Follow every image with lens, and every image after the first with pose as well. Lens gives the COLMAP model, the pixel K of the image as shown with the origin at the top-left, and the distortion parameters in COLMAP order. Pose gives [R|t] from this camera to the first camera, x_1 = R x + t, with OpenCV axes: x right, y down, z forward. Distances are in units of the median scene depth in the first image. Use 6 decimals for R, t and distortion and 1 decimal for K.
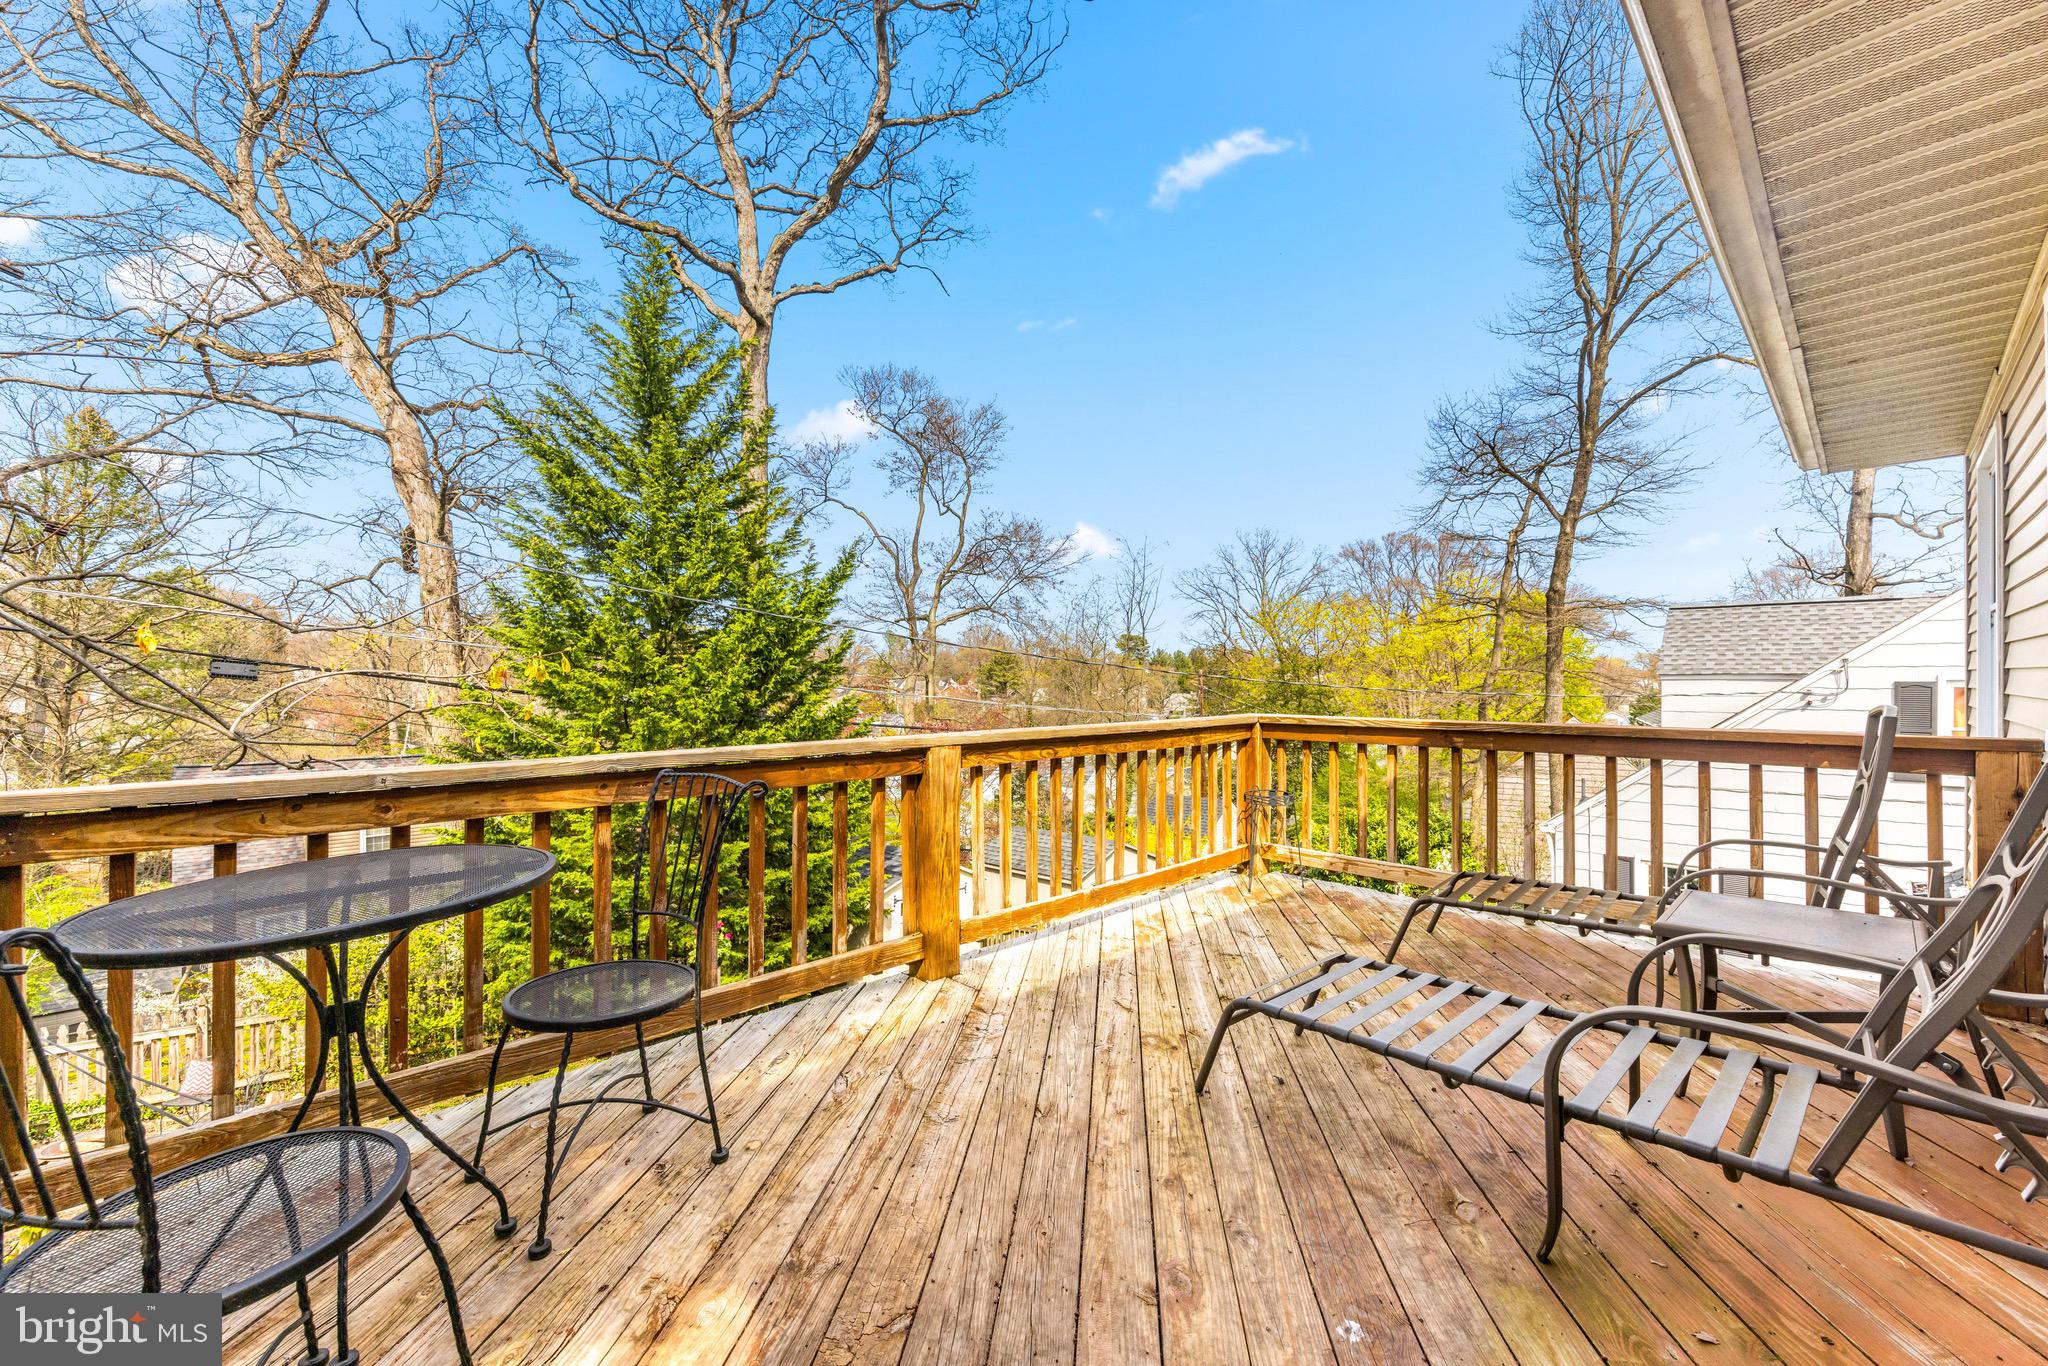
lens RADIAL K [[826.0, 0, 1017.9], [0, 826.0, 681.2], [0, 0, 1]] dist [0.001271, -0.000940]
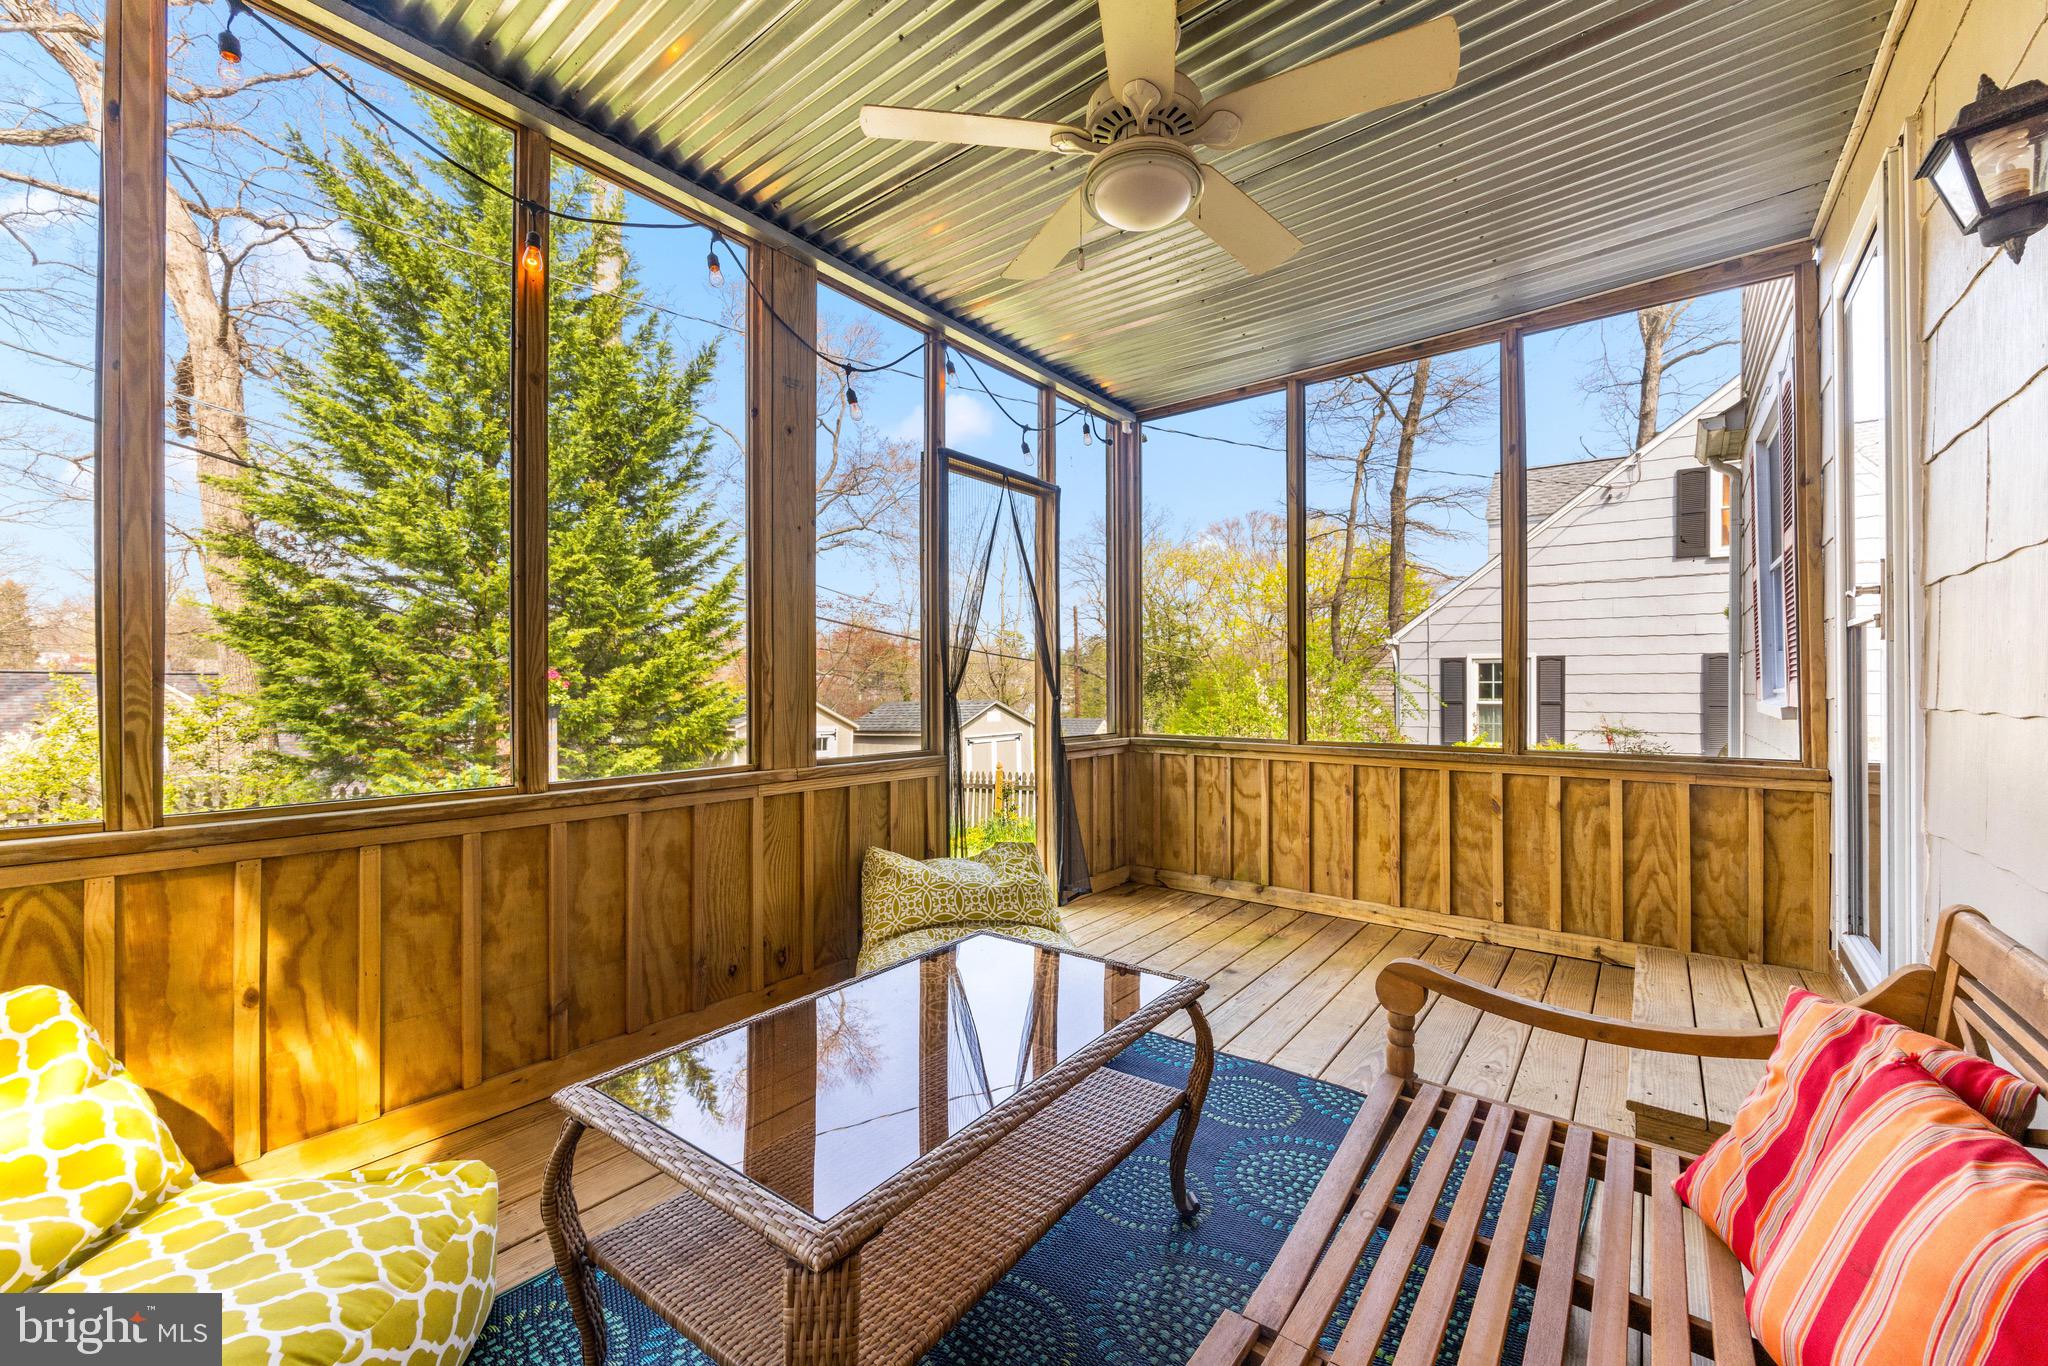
lens RADIAL K [[826.0, 0, 1020.9], [0, 826.0, 677.8], [0, 0, 1]] dist [0.001271, -0.000940]
pose [[0.988821, 0.001892, 0.149097, 0.007049], [-0.001427, 0.999994, -0.003224, 0.213872], [-0.149102, 0.002975, 0.988817, 0.014823]]
